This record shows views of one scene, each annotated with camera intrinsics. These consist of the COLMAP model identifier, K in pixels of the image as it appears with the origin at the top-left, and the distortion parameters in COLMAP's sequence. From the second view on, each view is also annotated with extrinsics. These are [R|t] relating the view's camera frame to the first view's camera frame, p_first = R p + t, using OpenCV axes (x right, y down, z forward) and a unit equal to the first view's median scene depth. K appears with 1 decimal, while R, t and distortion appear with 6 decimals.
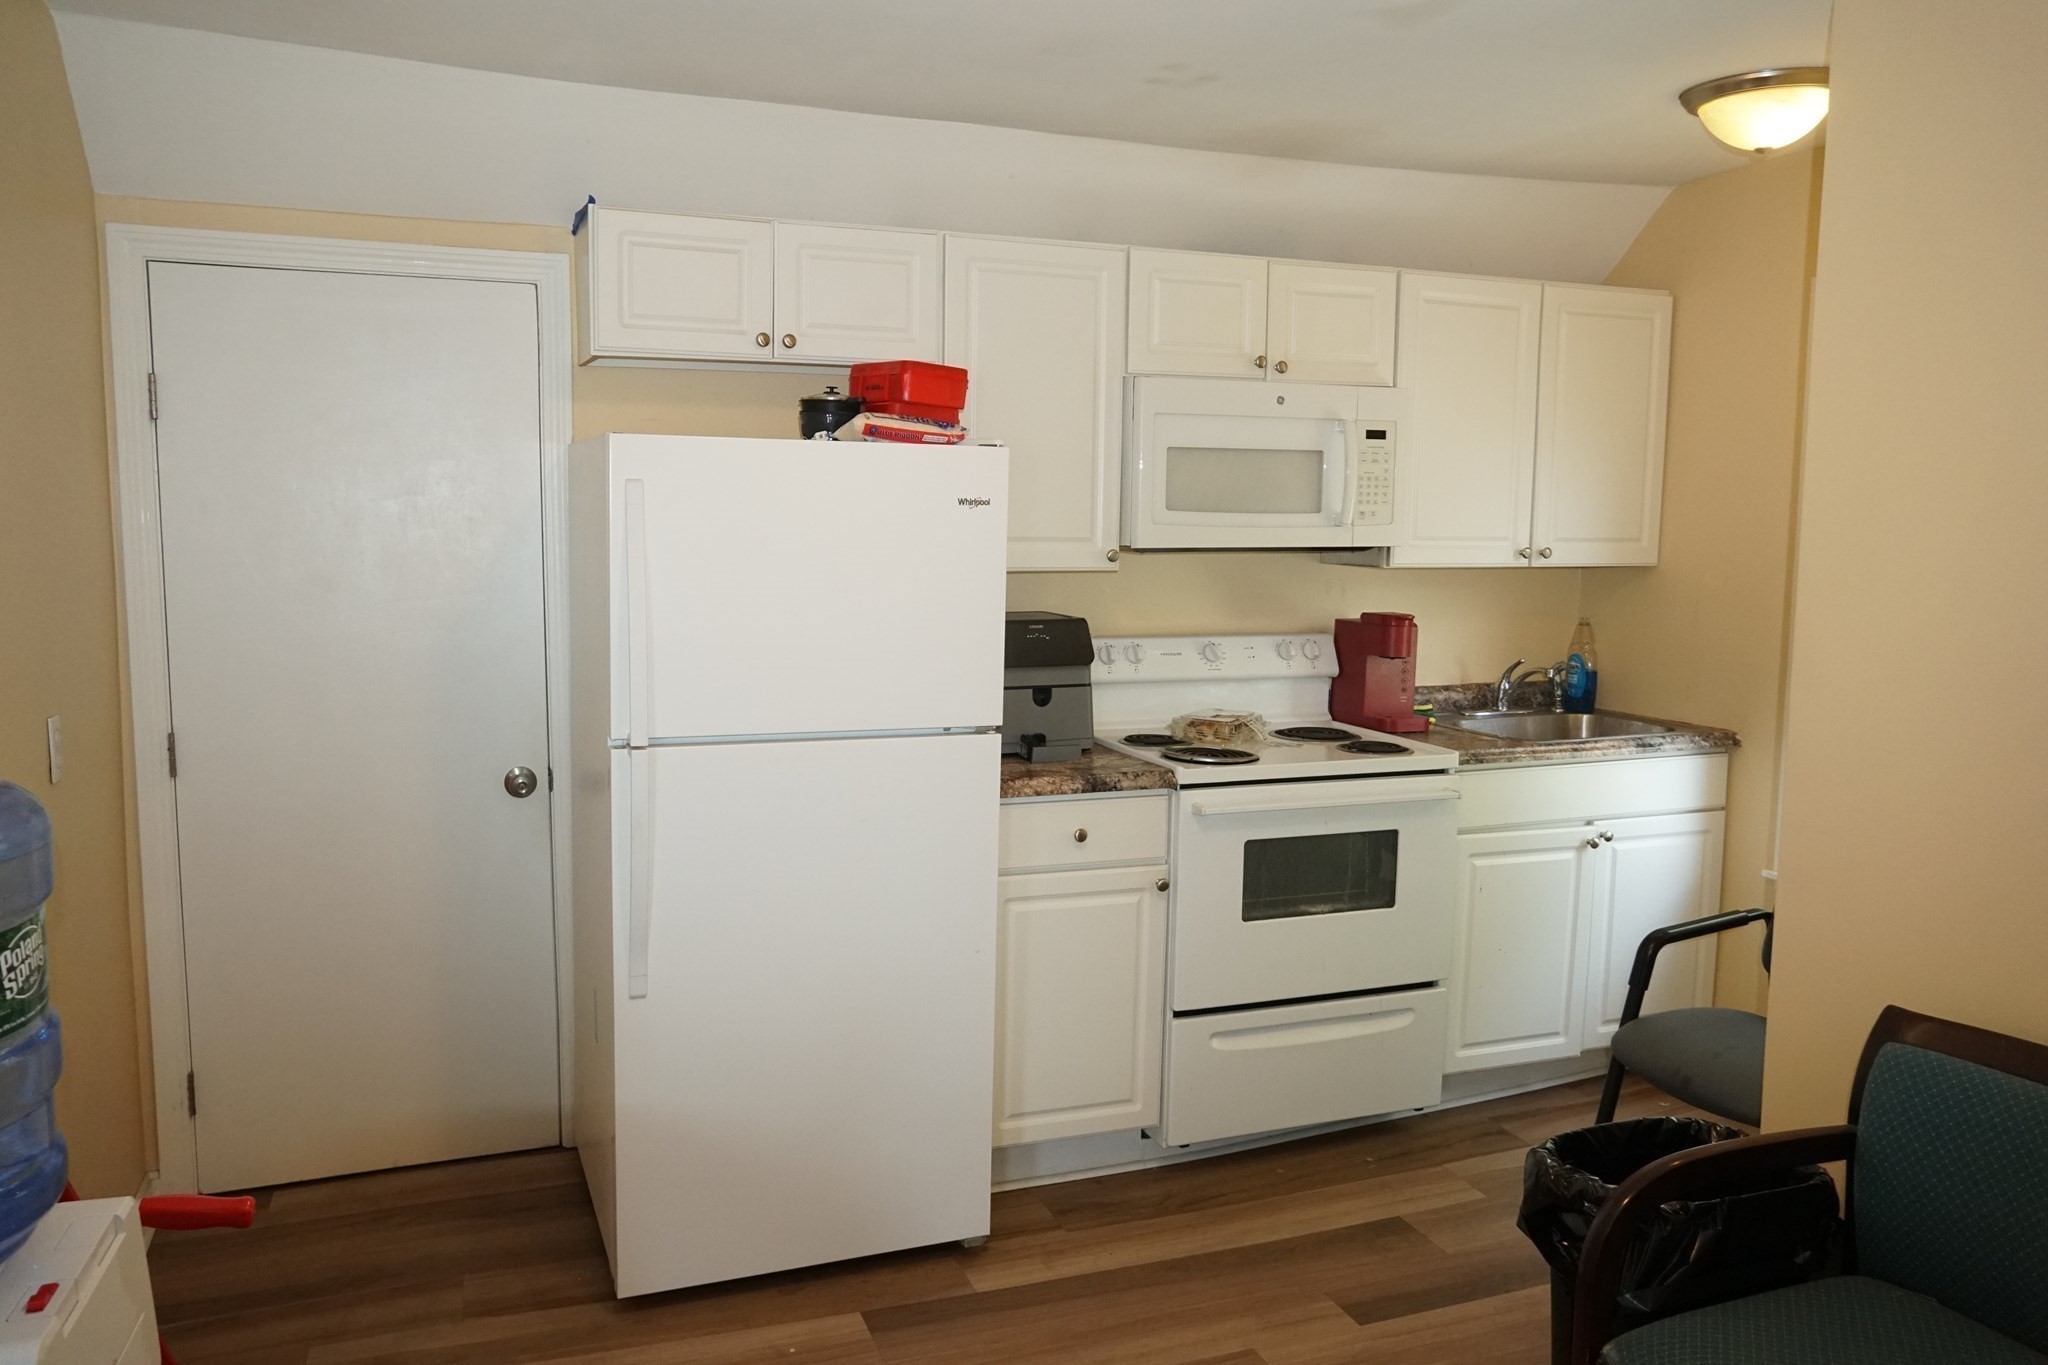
lens RADIAL K [[1539.7, 0, 1027.4], [0, 1539.7, 687.1], [0, 0, 1]] dist [-0.054736, 0.073385]
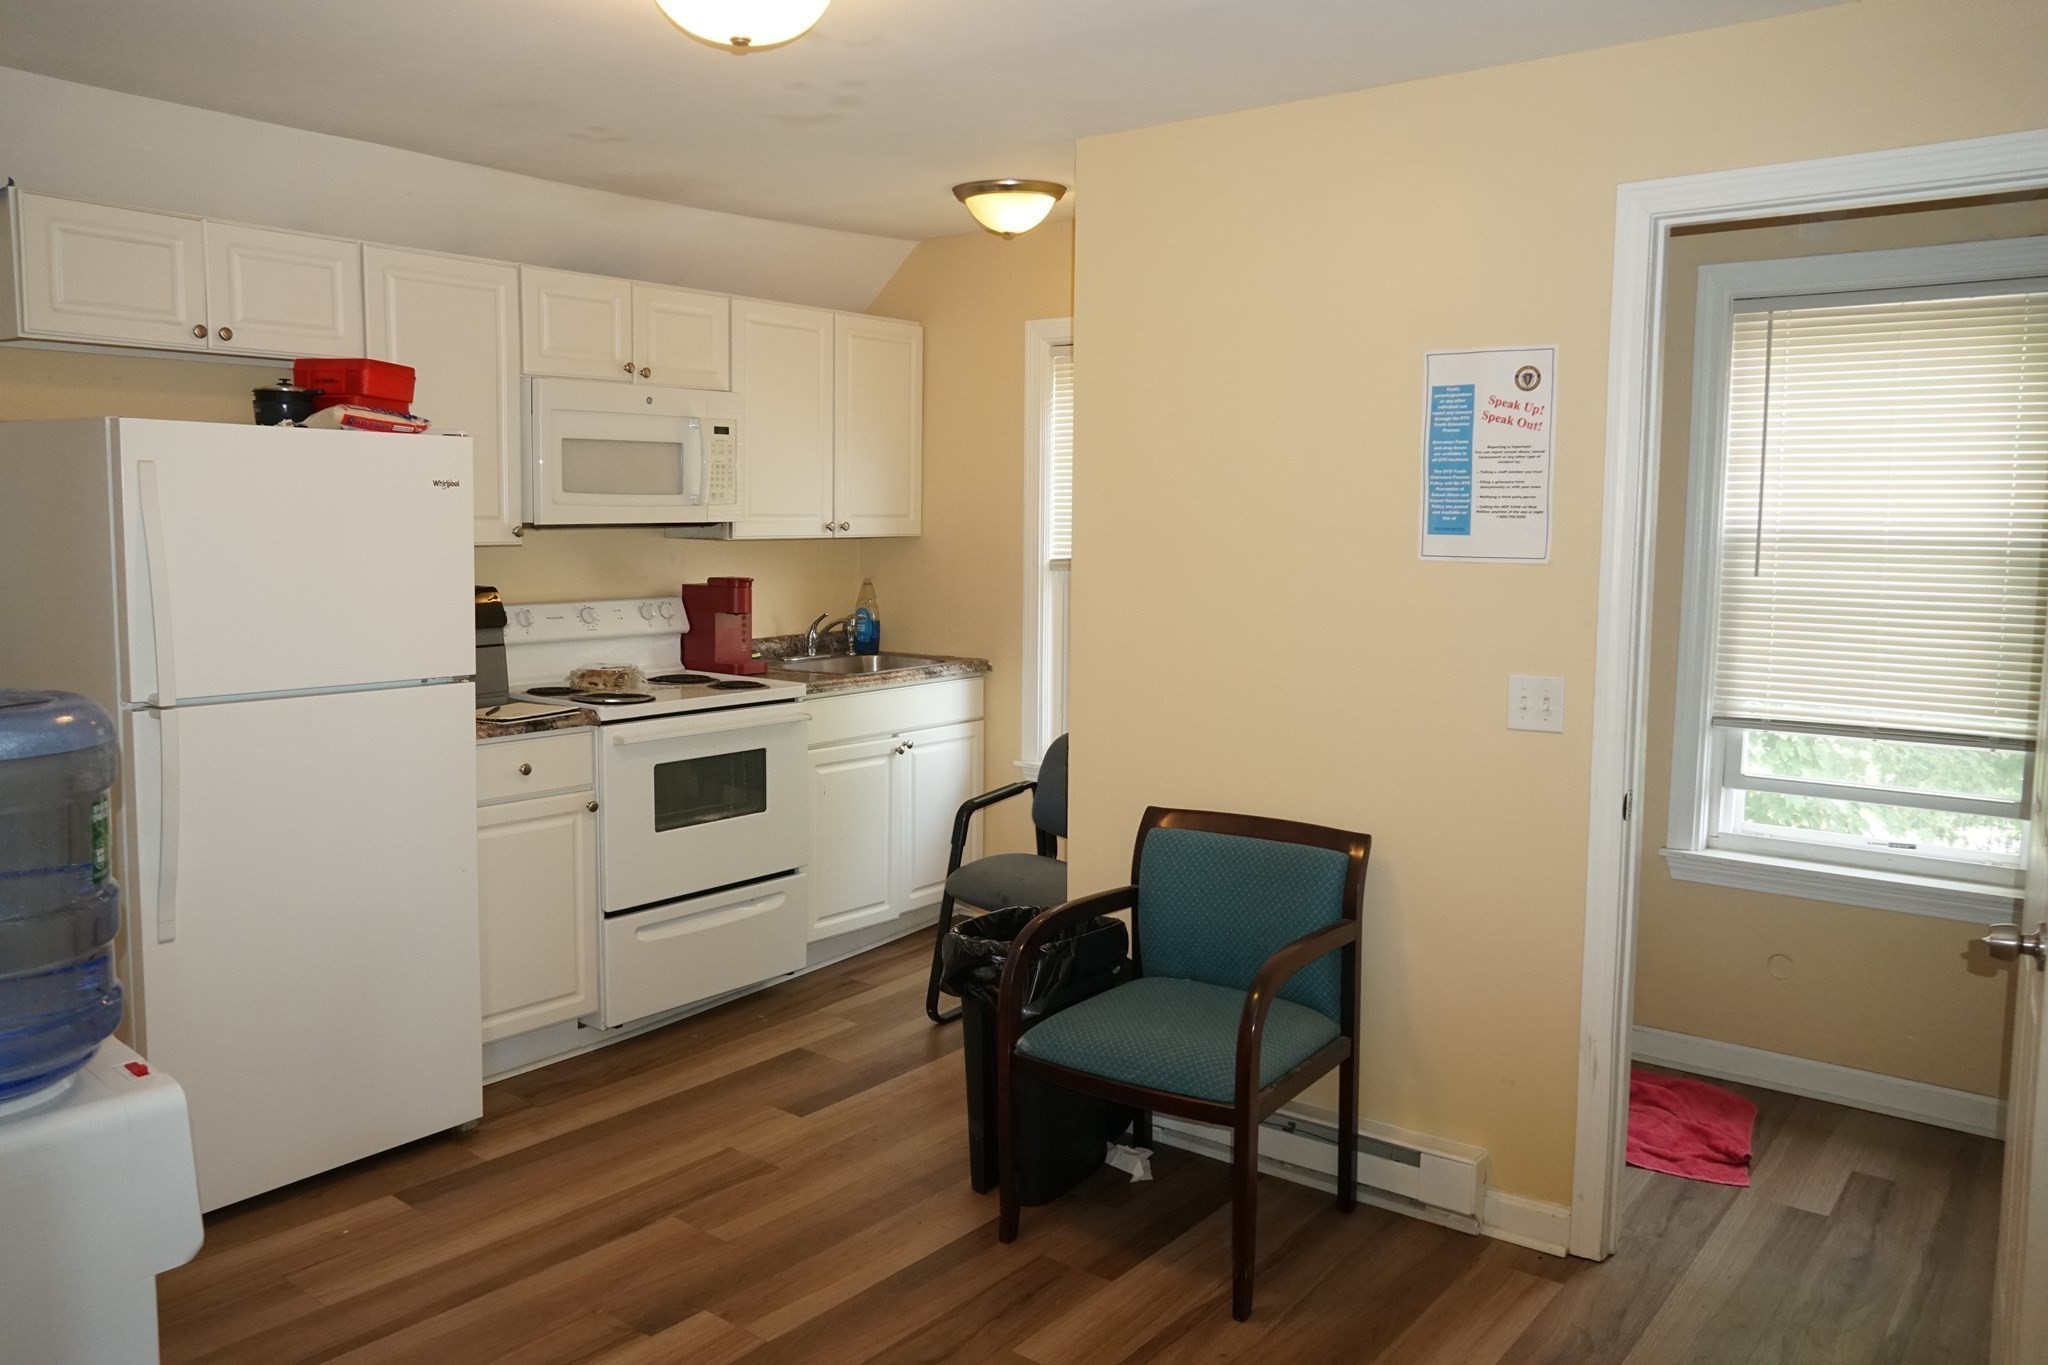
lens RADIAL K [[1539.7, 0, 1027.4], [0, 1539.7, 687.1], [0, 0, 1]] dist [-0.054736, 0.073385]
pose [[0.856920, -0.062425, 0.511655, -0.217173], [0.059304, 0.997988, 0.022439, 0.028503], [-0.512026, 0.011115, 0.858898, -0.185788]]
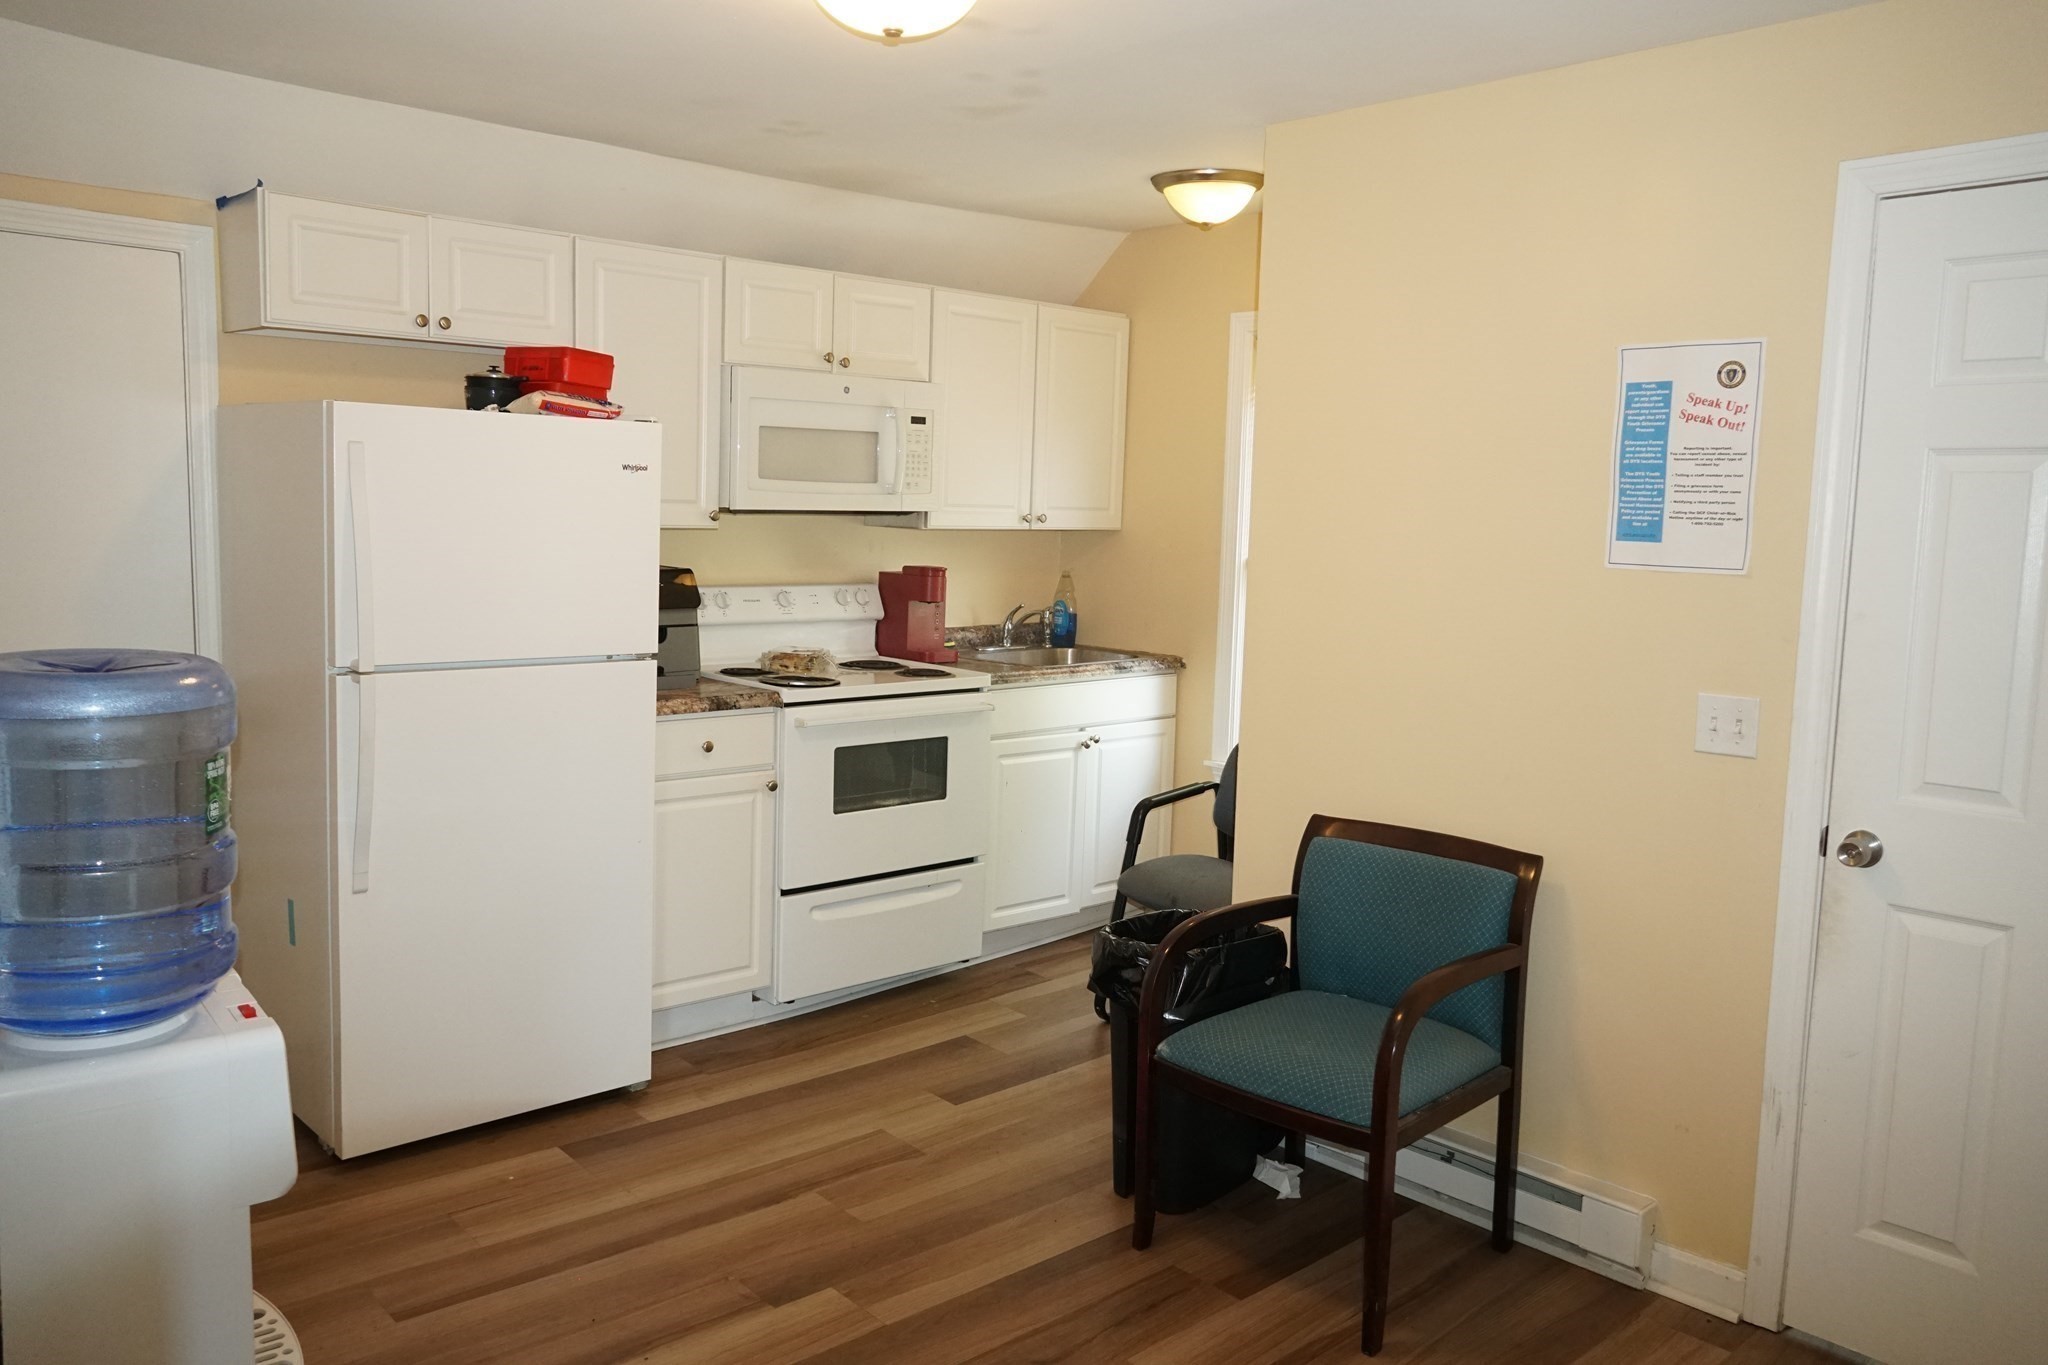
lens RADIAL K [[1539.7, 0, 1027.4], [0, 1539.7, 687.1], [0, 0, 1]] dist [-0.054736, 0.073385]
pose [[0.929148, -0.028802, 0.368585, -0.164946], [0.023222, 0.999539, 0.019566, 0.029973], [-0.368978, -0.009621, 0.929388, -0.198887]]
